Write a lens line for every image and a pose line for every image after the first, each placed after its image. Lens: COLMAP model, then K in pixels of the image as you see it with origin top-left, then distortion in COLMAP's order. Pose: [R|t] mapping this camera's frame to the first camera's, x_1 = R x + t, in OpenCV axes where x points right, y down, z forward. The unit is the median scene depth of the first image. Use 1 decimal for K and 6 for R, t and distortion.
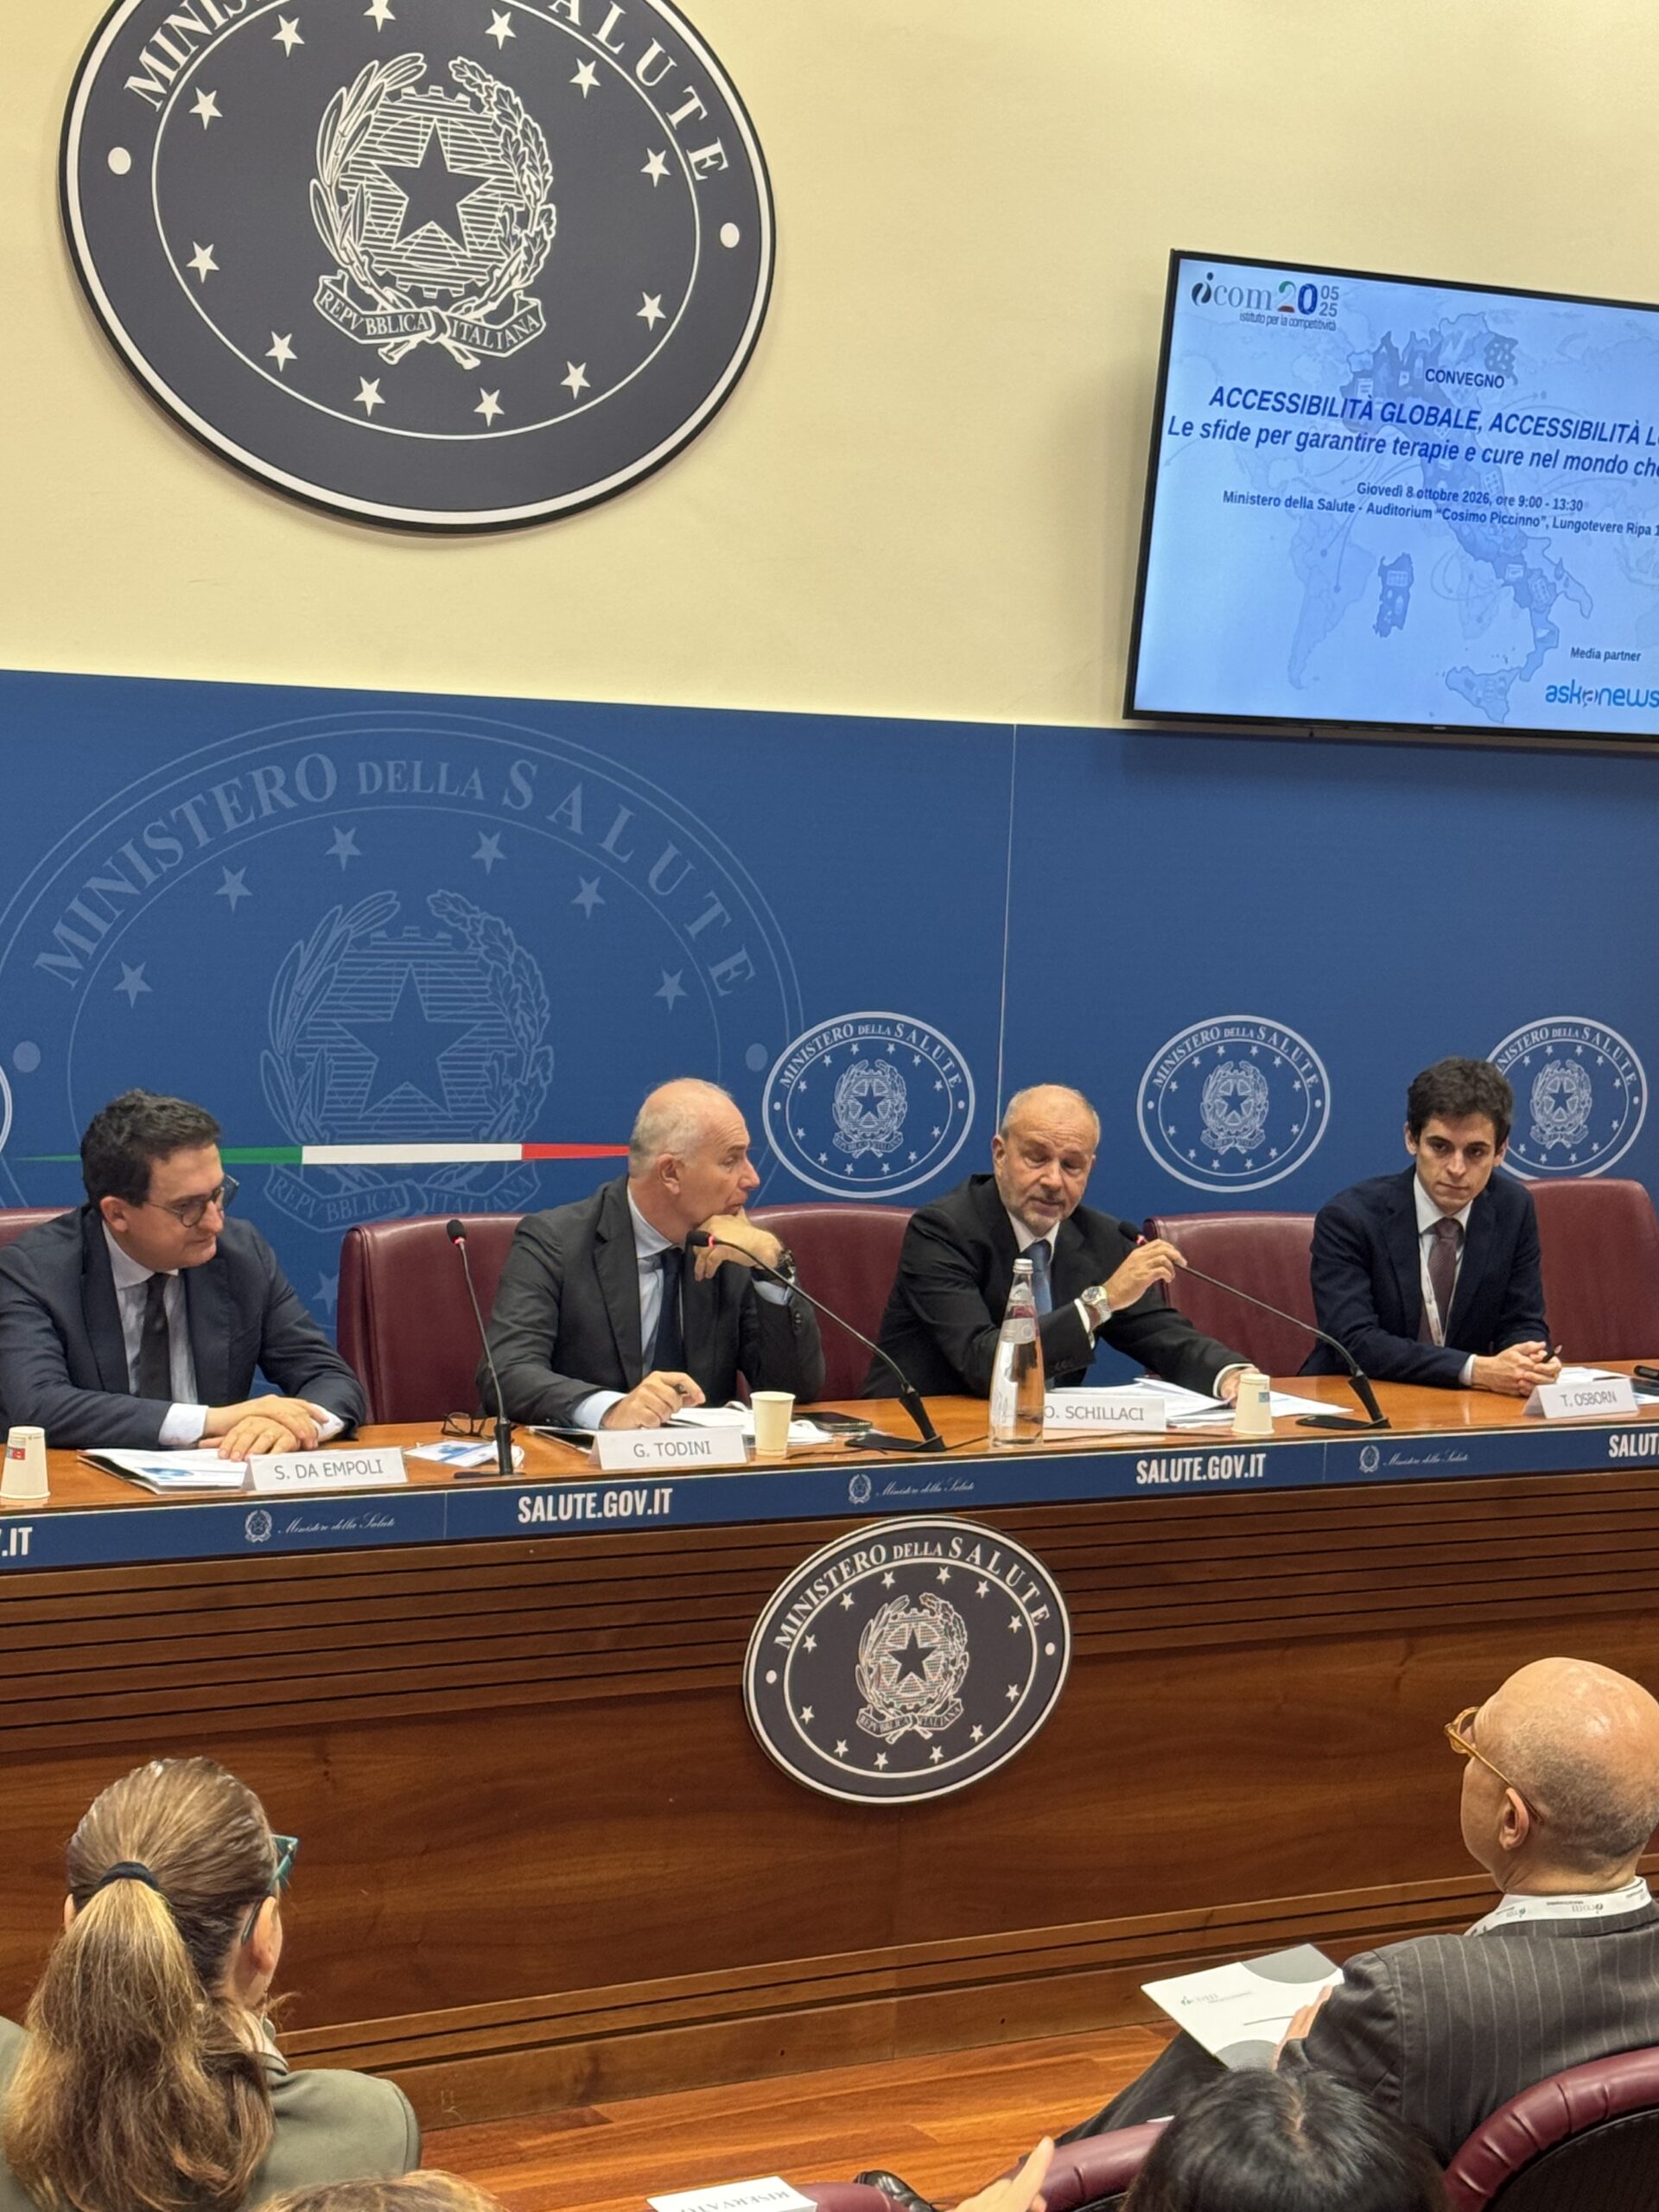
lens RADIAL K [[4048.4, 0, 829.5], [0, 4048.4, 1106.0], [0, 0, 1]] dist [0.099359, 0.488753]
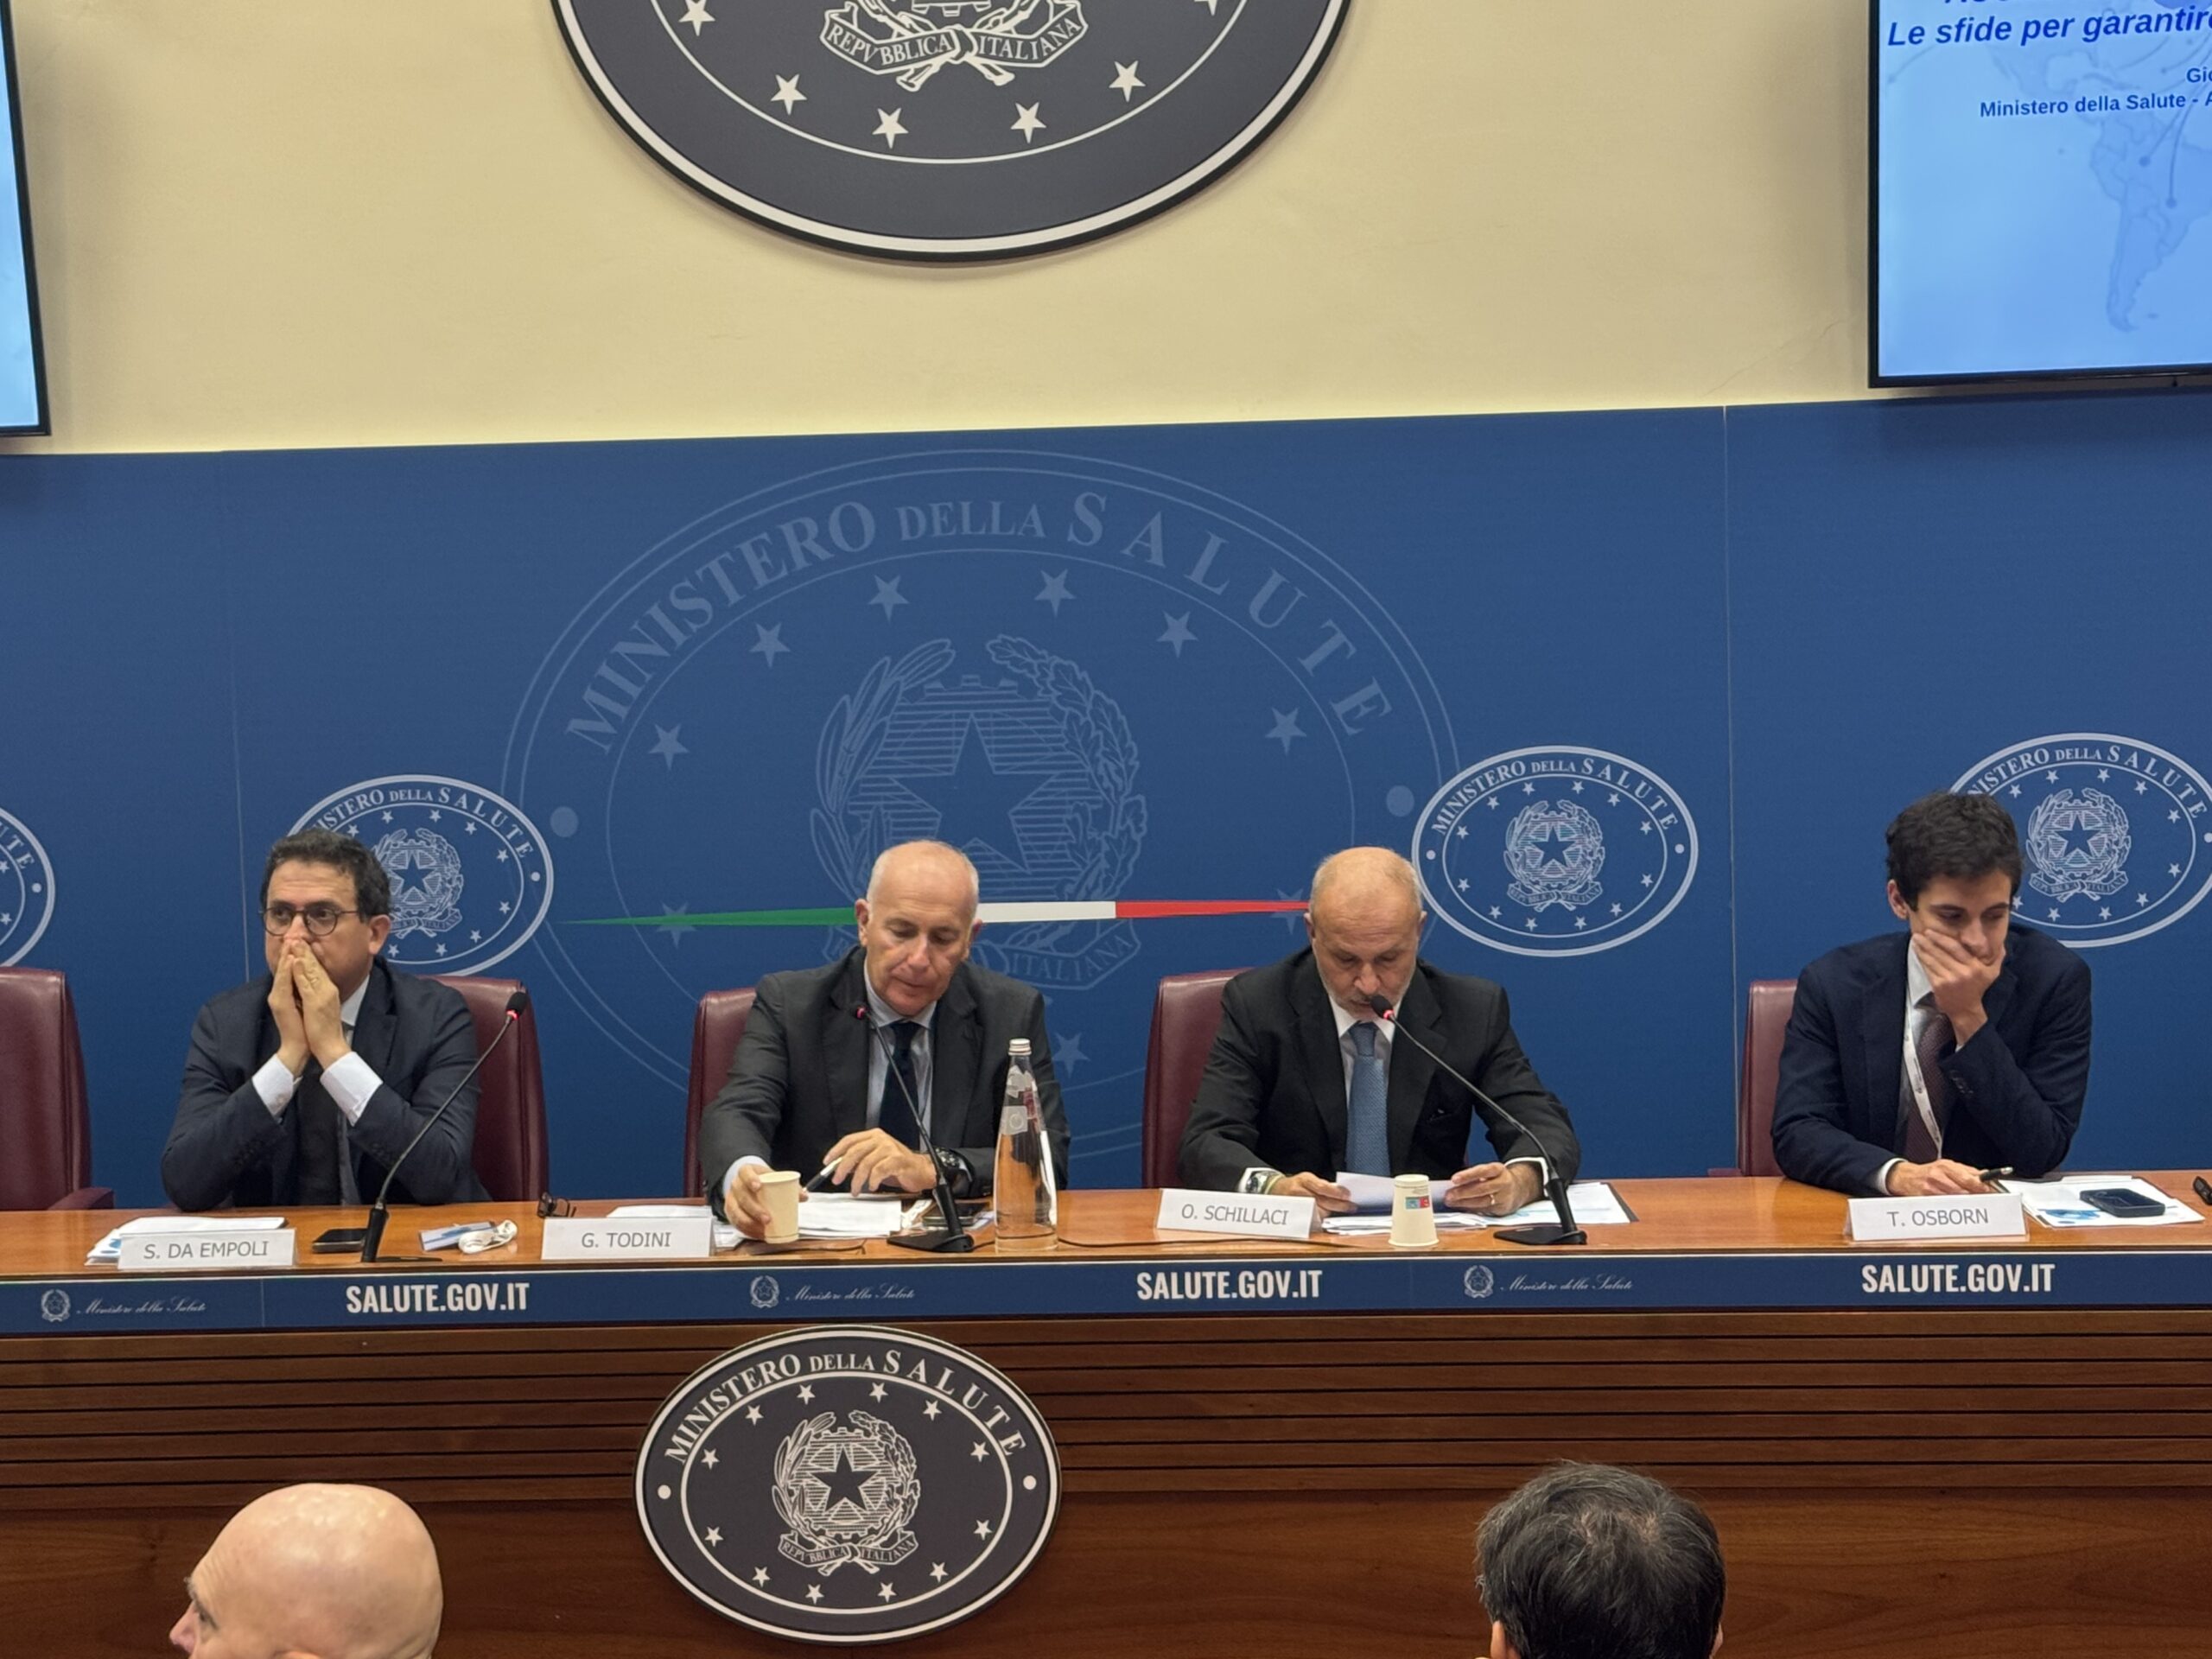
lens RADIAL K [[4048.4, 0, 1106.0], [0, 4048.4, 829.5], [0, 0, 1]] dist [0.099359, 0.488753]
pose [[0.822695, -0.017643, -0.568209, 0.474395], [0.018132, 0.999824, -0.004792, -0.002785], [0.568194, -0.006360, 0.822870, 0.237285]]
